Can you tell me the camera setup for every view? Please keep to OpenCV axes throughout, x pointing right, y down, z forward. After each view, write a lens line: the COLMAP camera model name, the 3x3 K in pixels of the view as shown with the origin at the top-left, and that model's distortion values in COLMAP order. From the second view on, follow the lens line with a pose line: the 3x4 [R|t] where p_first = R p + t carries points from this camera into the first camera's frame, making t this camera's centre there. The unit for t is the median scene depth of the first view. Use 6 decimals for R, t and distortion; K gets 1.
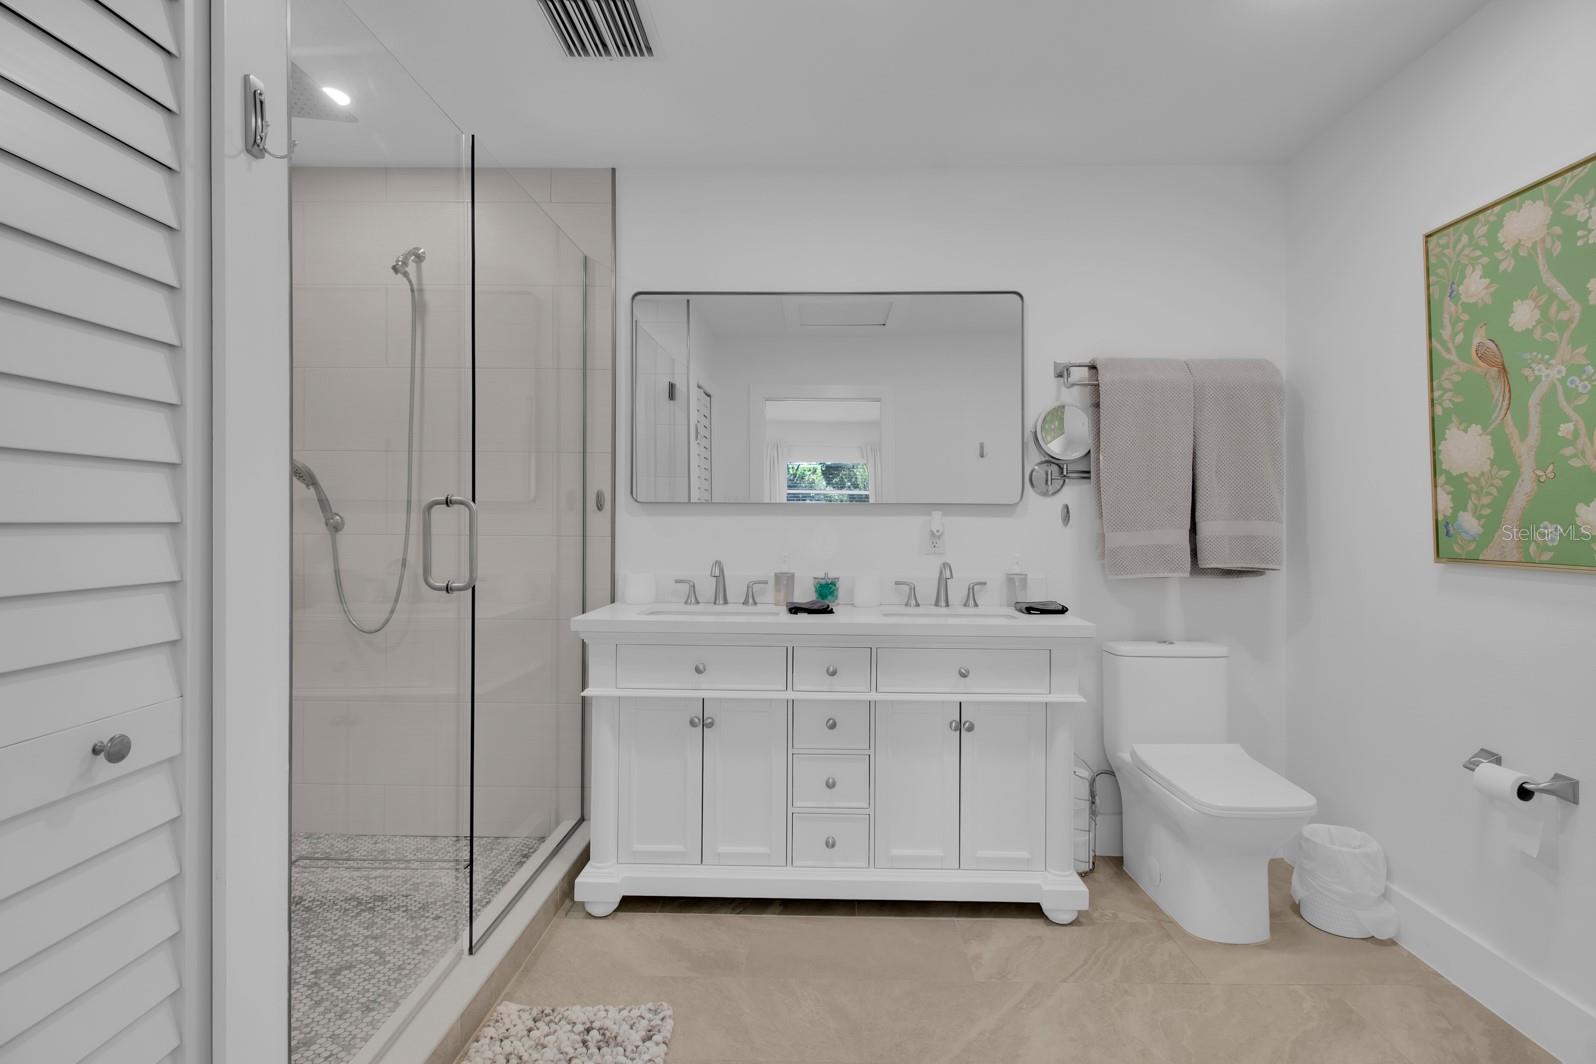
lens RADIAL K [[745.8, 0, 810.2], [0, 745.8, 525.8], [0, 0, 1]] dist [-0.002911, -0.001586]
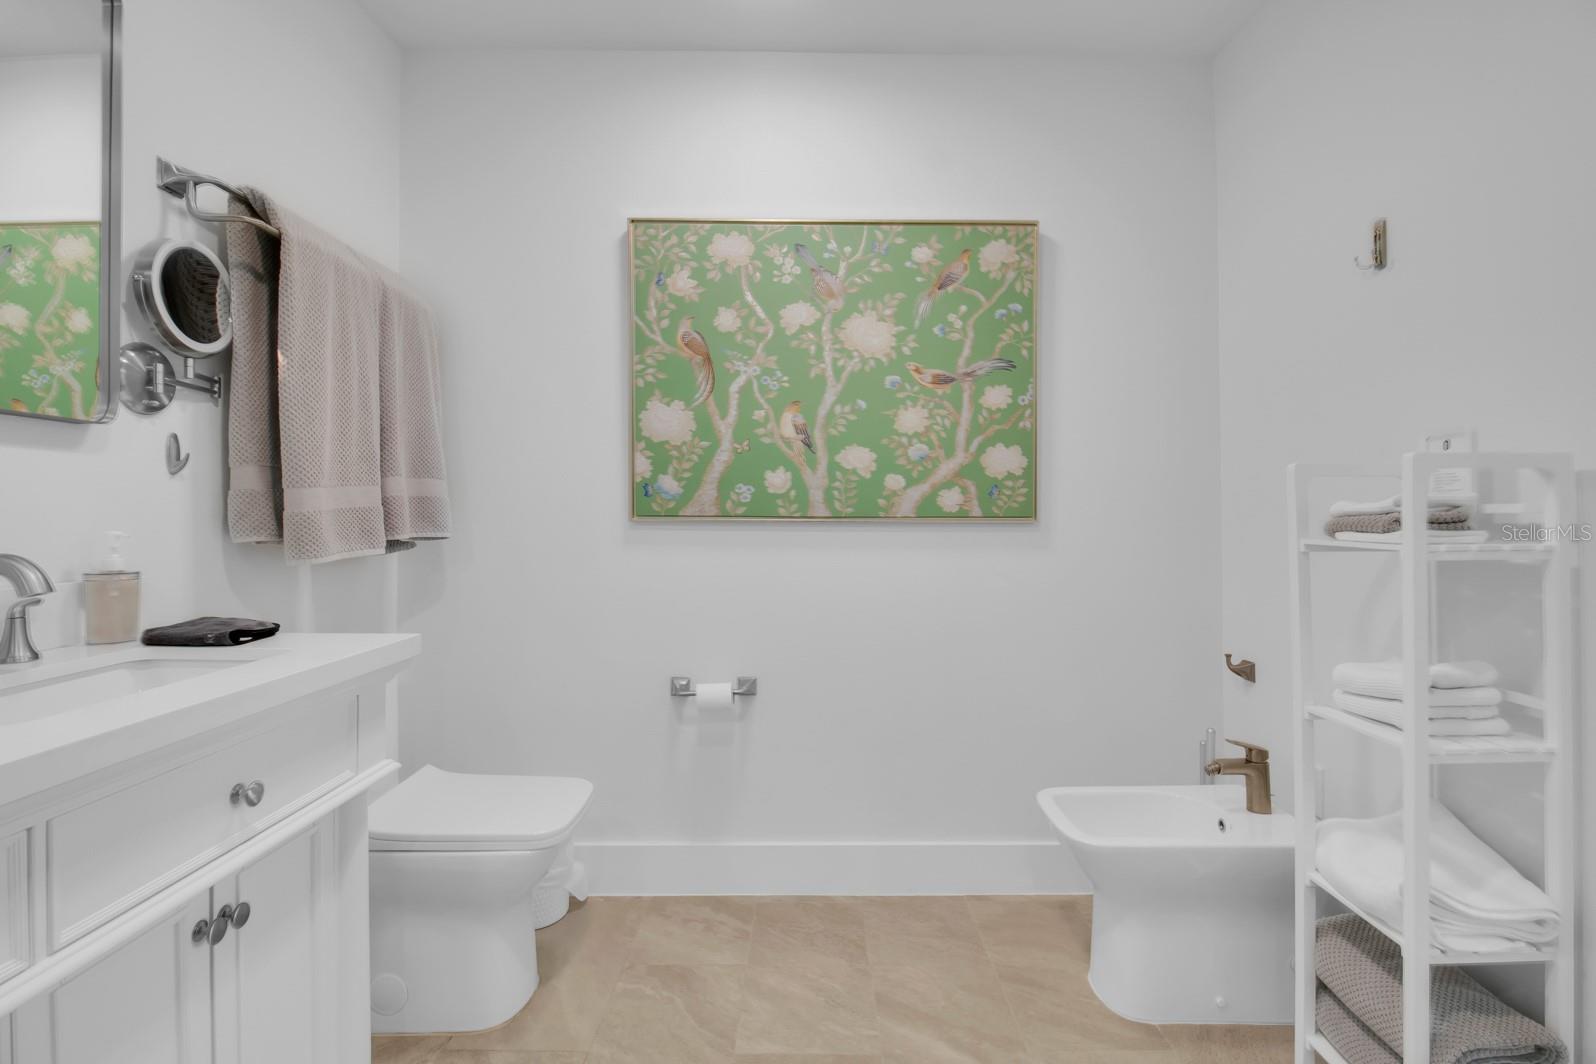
lens RADIAL K [[762.9, 0, 799.7], [0, 762.9, 499.6], [0, 0, 1]] dist [0.001726, -0.000572]
pose [[-0.016699, 0.012726, 0.999780, -0.305748], [-0.001189, 0.999918, -0.012748, 0.034849], [-0.999860, -0.001402, -0.016682, 0.823696]]
